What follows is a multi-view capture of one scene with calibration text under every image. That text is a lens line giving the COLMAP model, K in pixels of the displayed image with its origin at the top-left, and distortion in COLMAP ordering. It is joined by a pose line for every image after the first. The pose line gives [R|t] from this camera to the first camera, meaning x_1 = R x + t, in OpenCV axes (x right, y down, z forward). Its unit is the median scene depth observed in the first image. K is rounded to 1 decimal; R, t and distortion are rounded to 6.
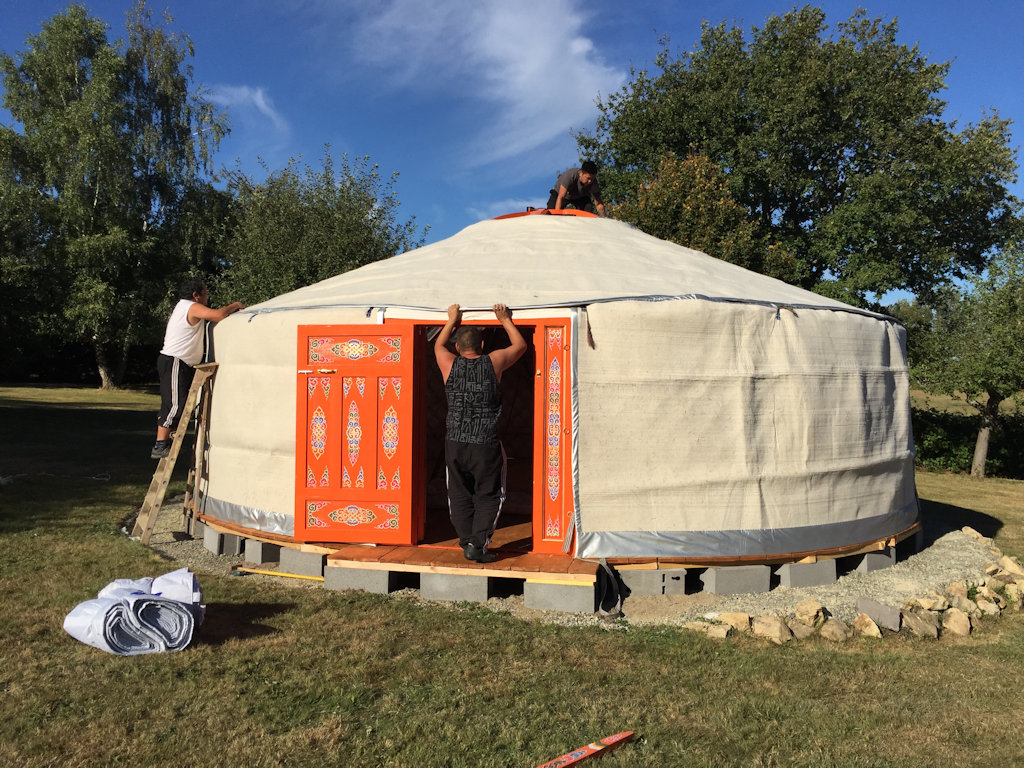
lens RADIAL K [[856.7, 0, 518.4], [0, 856.7, 389.1], [0, 0, 1]] dist [0.056269, -0.075617]
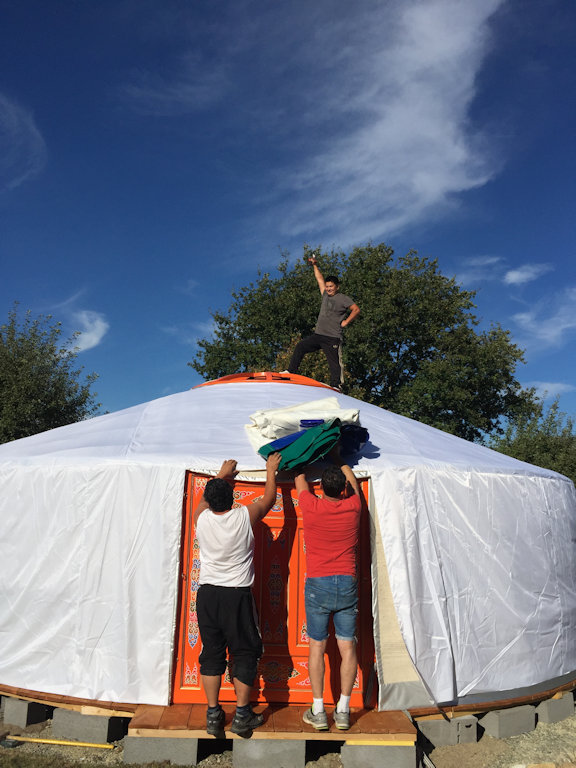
lens RADIAL K [[642.6, 0, 289.3], [0, 642.6, 376.7], [0, 0, 1]] dist [0.056269, -0.075617]
pose [[0.964895, 0.066726, 0.254020, -0.261656], [-0.016615, 0.980759, -0.194513, -0.044160], [-0.262112, 0.183464, 0.947438, 0.214671]]
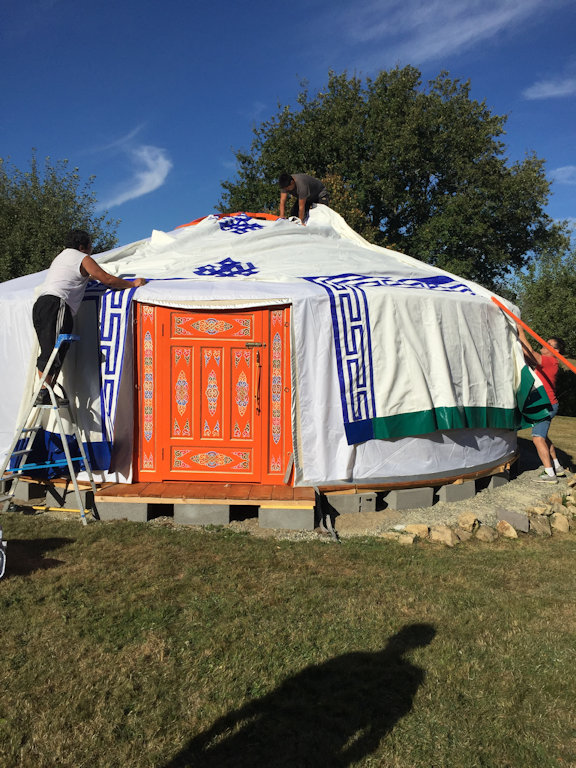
lens RADIAL K [[642.6, 0, 289.7], [0, 642.6, 386.2], [0, 0, 1]] dist [0.056269, -0.075617]
pose [[0.983672, -0.007389, 0.179817, -0.114242], [-0.003198, 0.998281, 0.058517, -0.013332], [-0.179940, -0.058137, 0.981958, 0.054300]]
